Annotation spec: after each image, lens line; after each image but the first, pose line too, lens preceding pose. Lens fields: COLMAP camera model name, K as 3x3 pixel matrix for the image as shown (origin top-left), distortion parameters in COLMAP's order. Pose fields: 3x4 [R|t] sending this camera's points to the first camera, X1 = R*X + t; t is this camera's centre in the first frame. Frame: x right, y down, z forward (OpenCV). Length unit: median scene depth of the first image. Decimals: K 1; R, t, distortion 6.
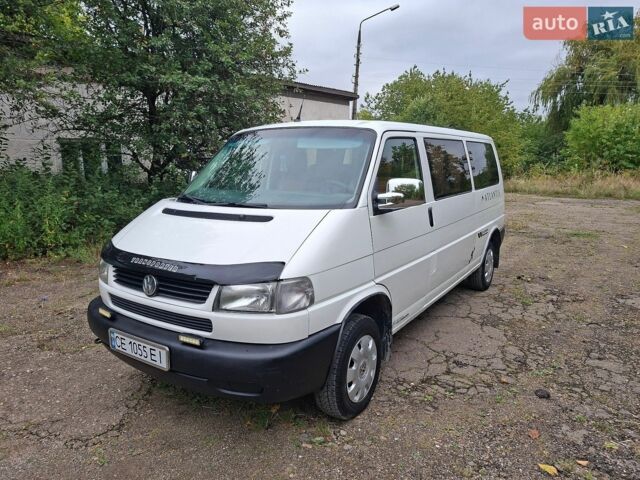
lens RADIAL K [[441.6, 0, 319.8], [0, 441.6, 250.2], [0, 0, 1]] dist [0.027008, -0.002464]
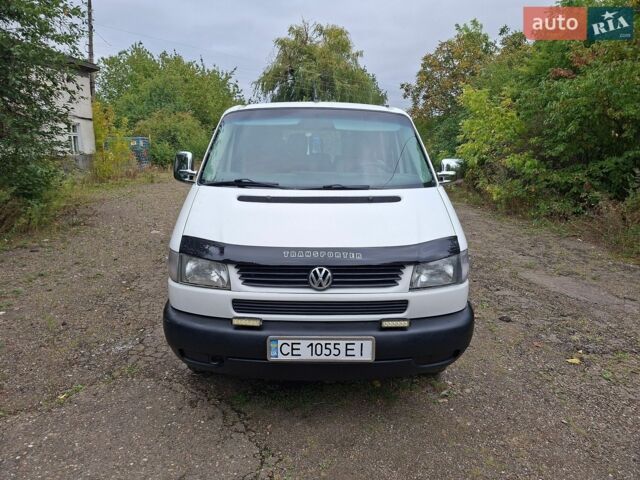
lens RADIAL K [[438.6, 0, 320.0], [0, 438.6, 240.0], [0, 0, 1]] dist [0.034602, -0.001766]
pose [[0.825503, -0.103449, 0.554836, -0.785690], [0.095610, 0.994482, 0.043169, -0.033705], [-0.556241, 0.017412, 0.830839, 0.227281]]
